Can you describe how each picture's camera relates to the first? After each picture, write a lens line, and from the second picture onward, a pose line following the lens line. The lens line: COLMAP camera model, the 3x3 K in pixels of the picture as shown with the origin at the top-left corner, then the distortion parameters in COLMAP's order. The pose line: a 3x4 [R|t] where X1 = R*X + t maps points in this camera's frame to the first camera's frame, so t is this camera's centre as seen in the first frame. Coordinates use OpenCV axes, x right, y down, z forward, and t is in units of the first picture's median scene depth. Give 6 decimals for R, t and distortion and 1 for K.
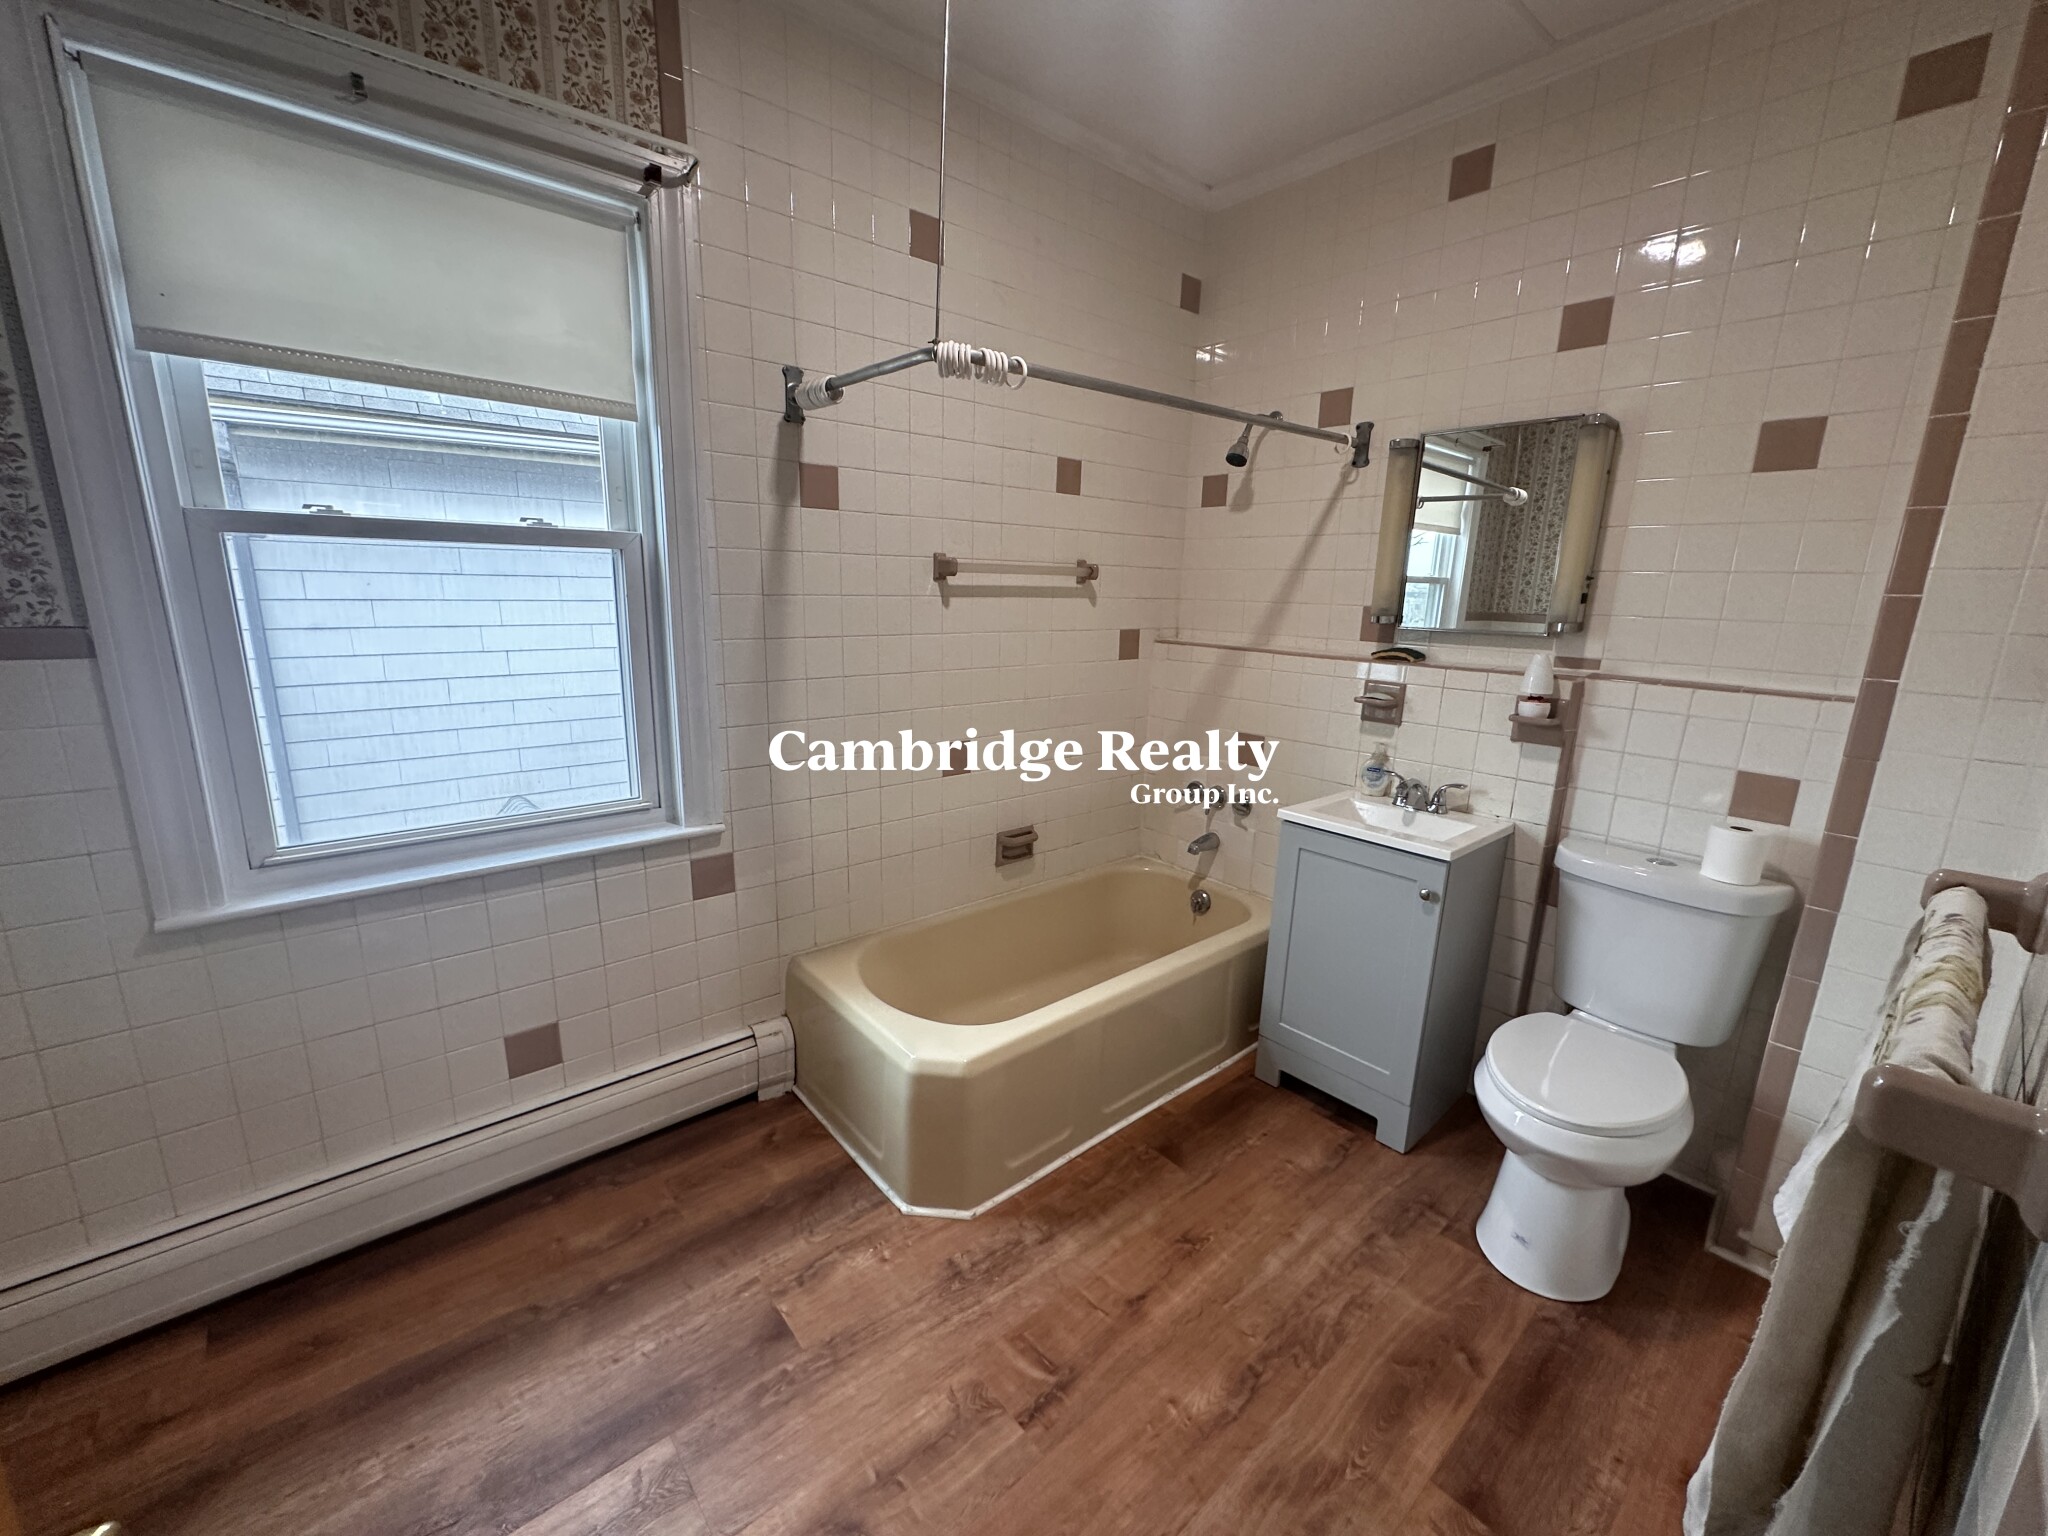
lens RADIAL K [[815.0, 0, 1025.2], [0, 815.0, 766.7], [0, 0, 1]] dist [-0.003053, 0.000700]
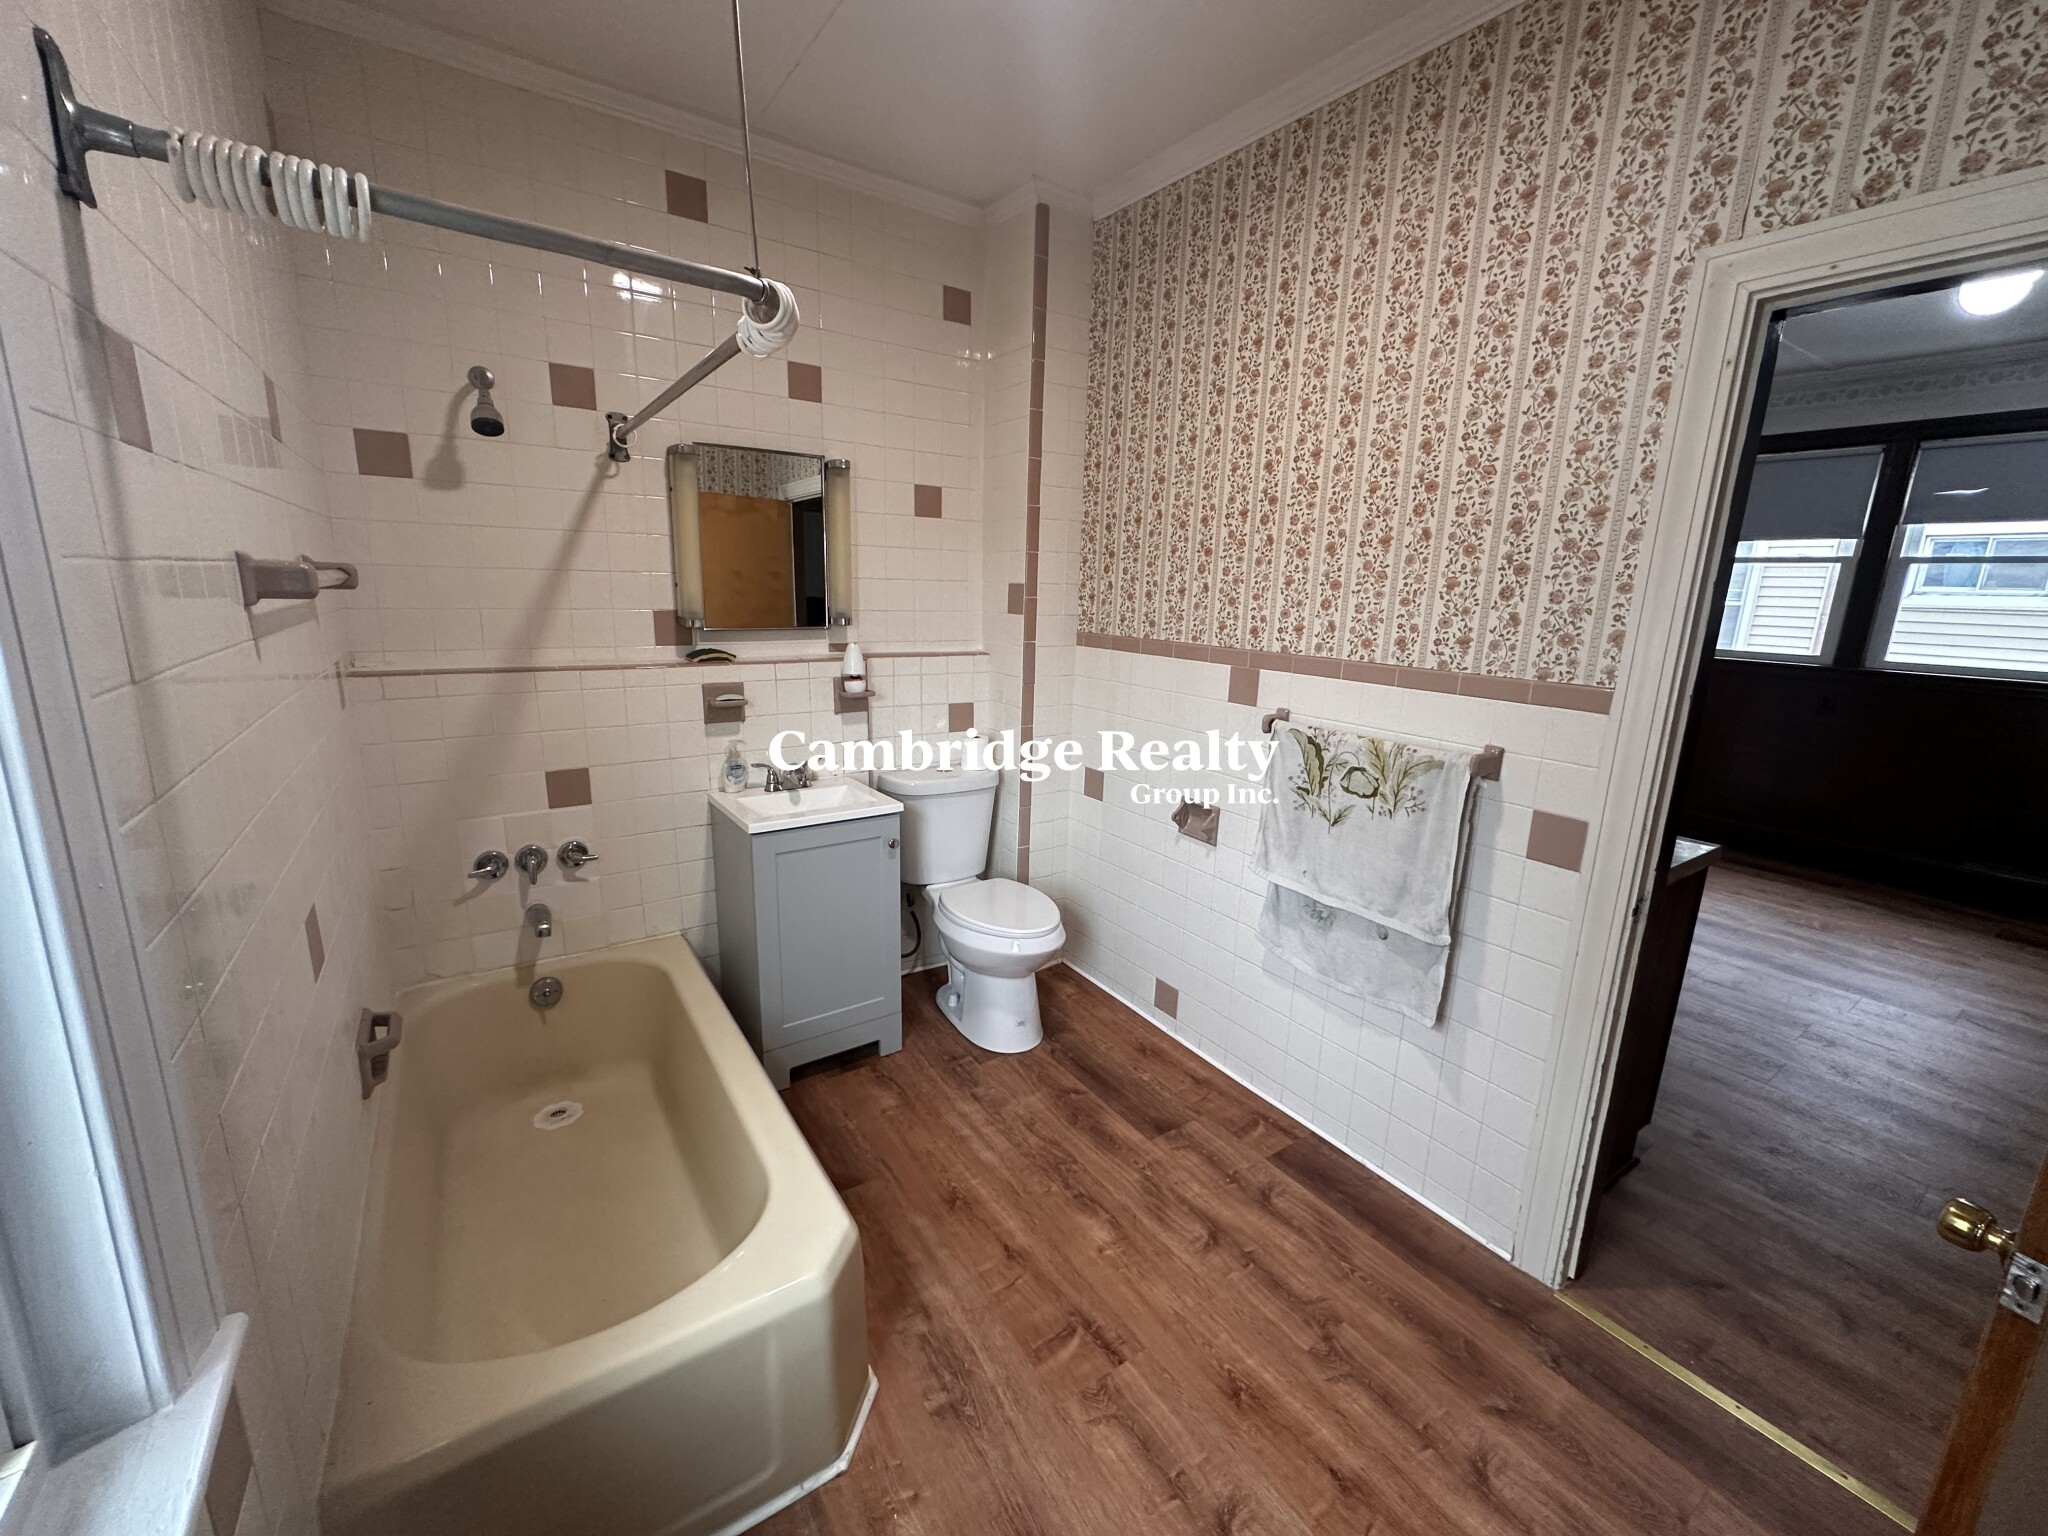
lens RADIAL K [[815.0, 0, 1022.2], [0, 815.0, 768.8], [0, 0, 1]] dist [-0.003053, 0.000700]
pose [[0.114281, -0.240302, 0.963947, -0.684422], [0.195106, 0.956837, 0.215399, -0.188813], [-0.974101, 0.163456, 0.156233, 0.616239]]
